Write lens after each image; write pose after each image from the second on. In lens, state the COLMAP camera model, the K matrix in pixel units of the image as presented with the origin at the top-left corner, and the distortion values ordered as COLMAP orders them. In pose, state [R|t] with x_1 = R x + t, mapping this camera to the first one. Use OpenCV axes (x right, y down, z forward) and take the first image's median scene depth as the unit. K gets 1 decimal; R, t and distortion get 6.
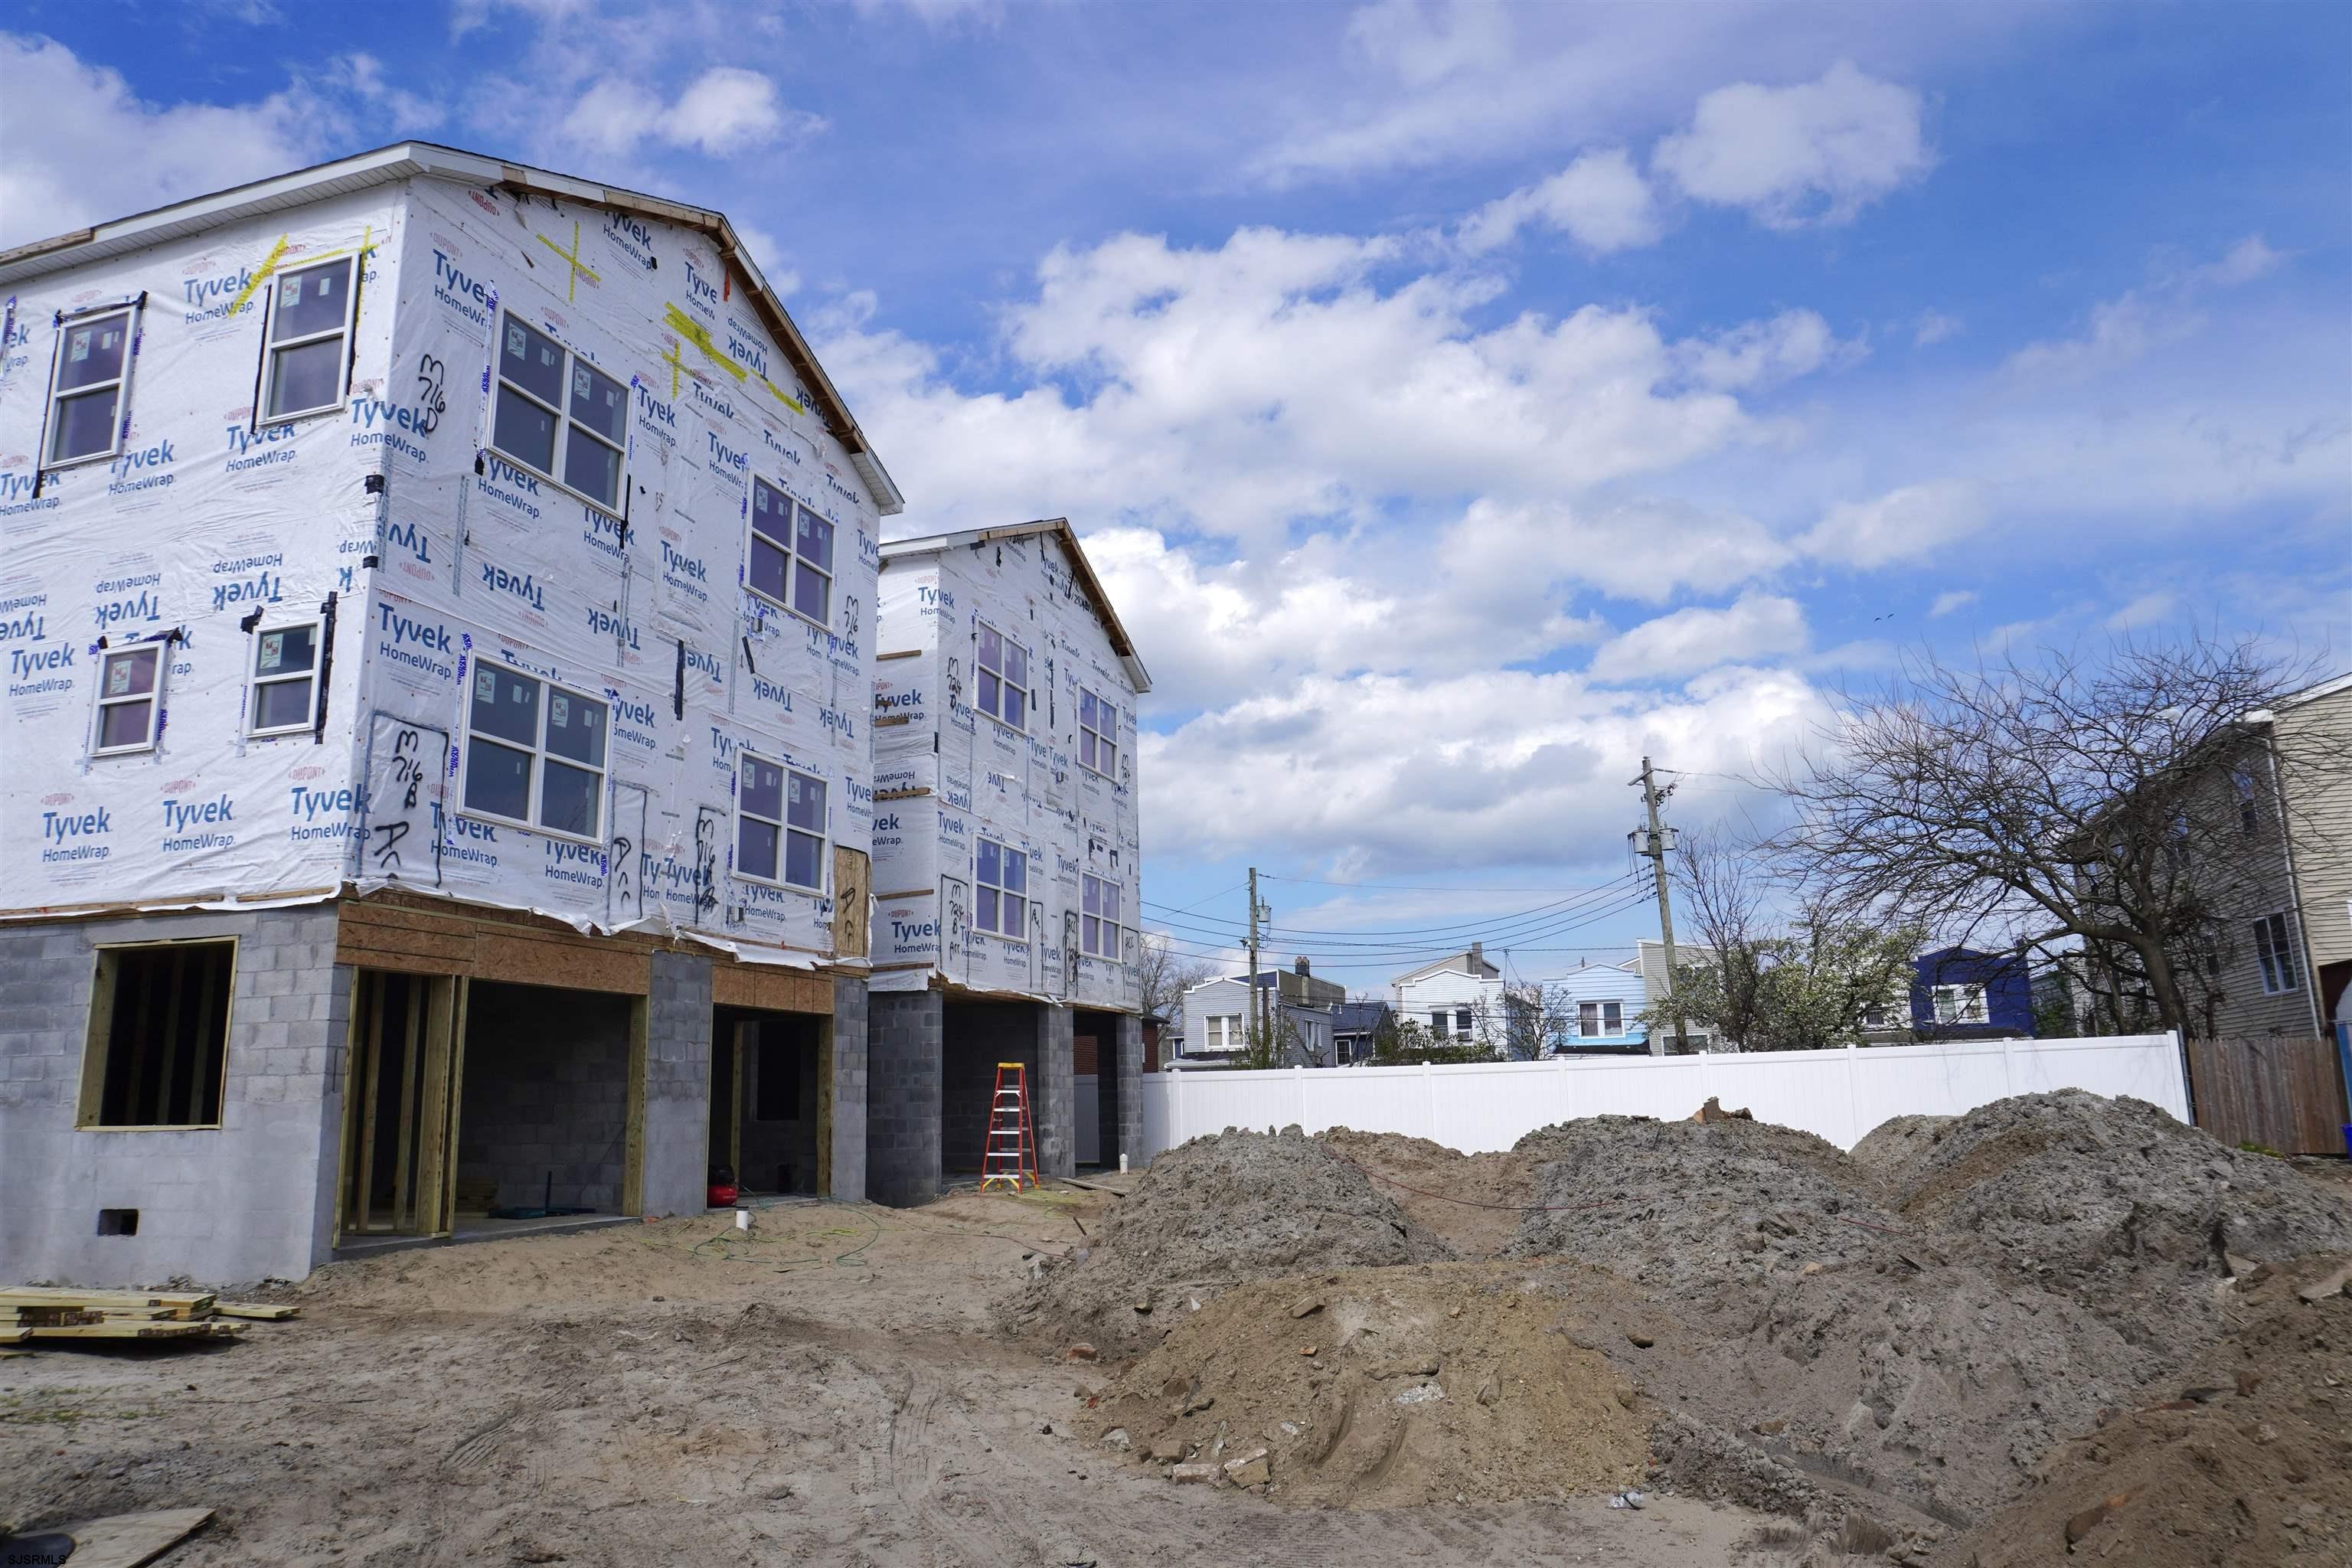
lens RADIAL K [[1534.5, 0, 1176.0], [0, 1534.5, 784.0], [0, 0, 1]] dist [-0.003249, -0.002308]
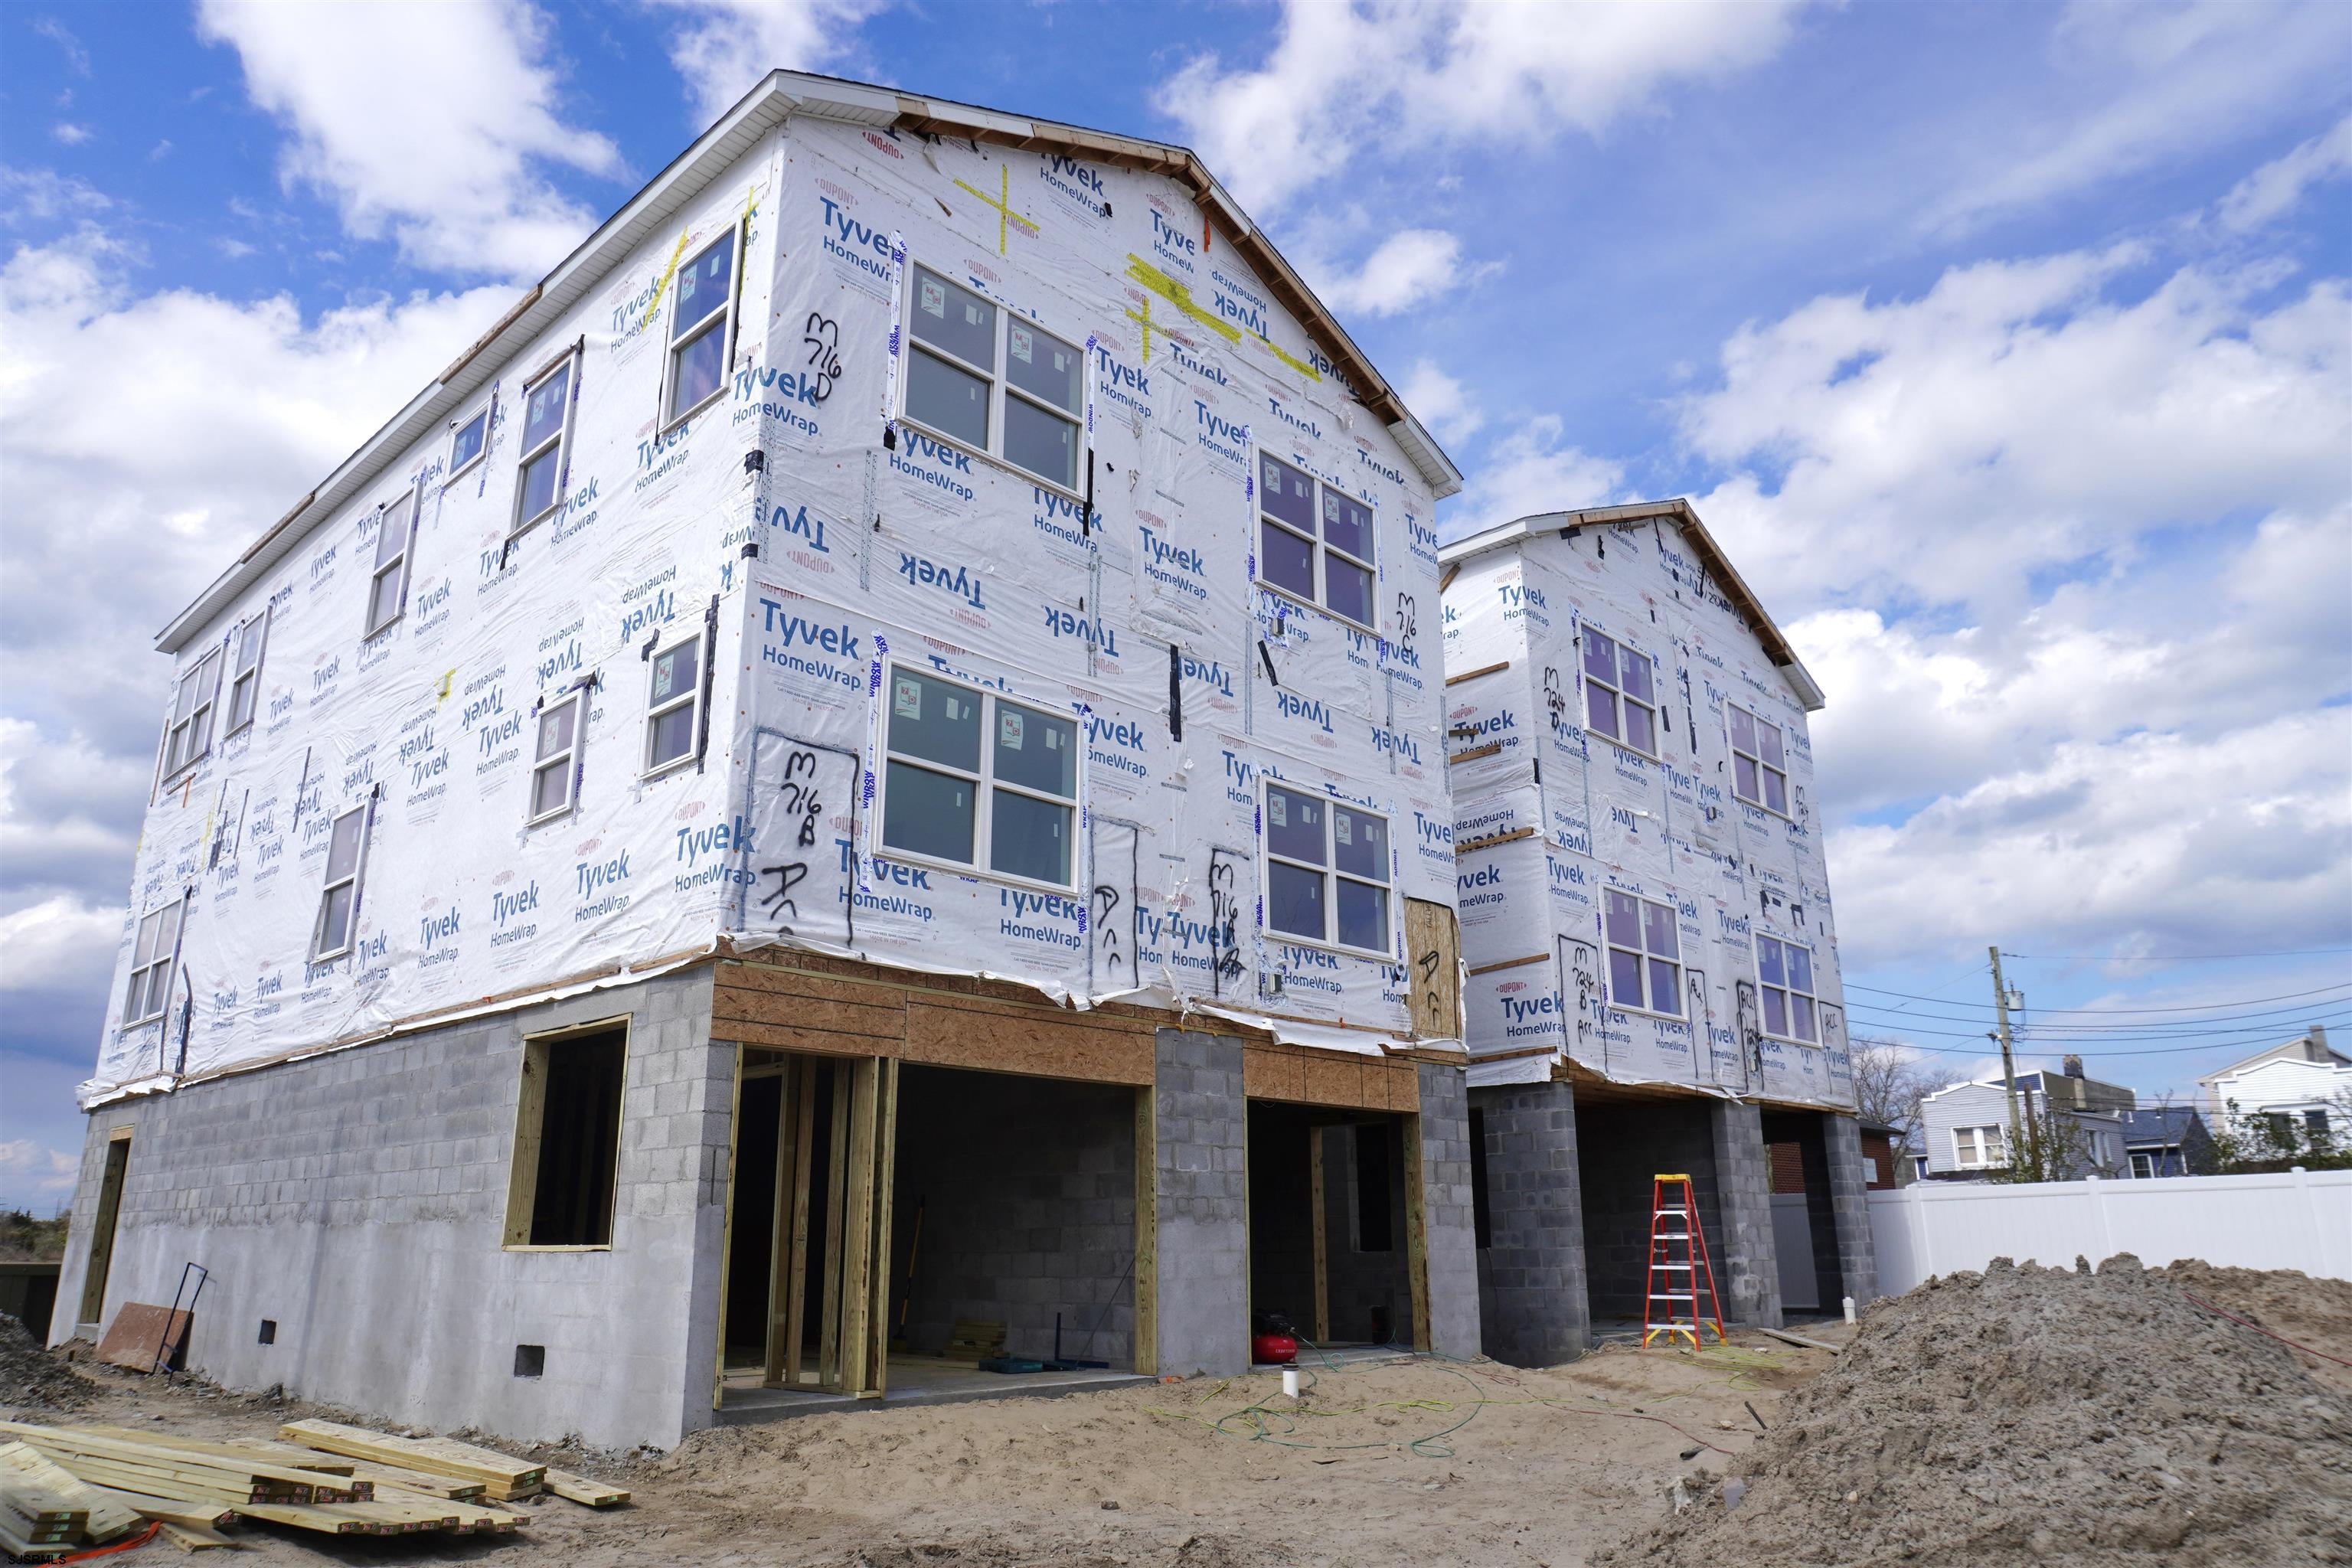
lens RADIAL K [[1589.8, 0, 1176.0], [0, 1589.8, 784.0], [0, 0, 1]] dist [-0.062764, 0.042070]
pose [[0.907667, -0.111435, -0.404626, 0.008981], [0.081216, 0.992519, -0.091158, 0.058143], [0.411757, 0.049879, 0.909927, 0.255654]]
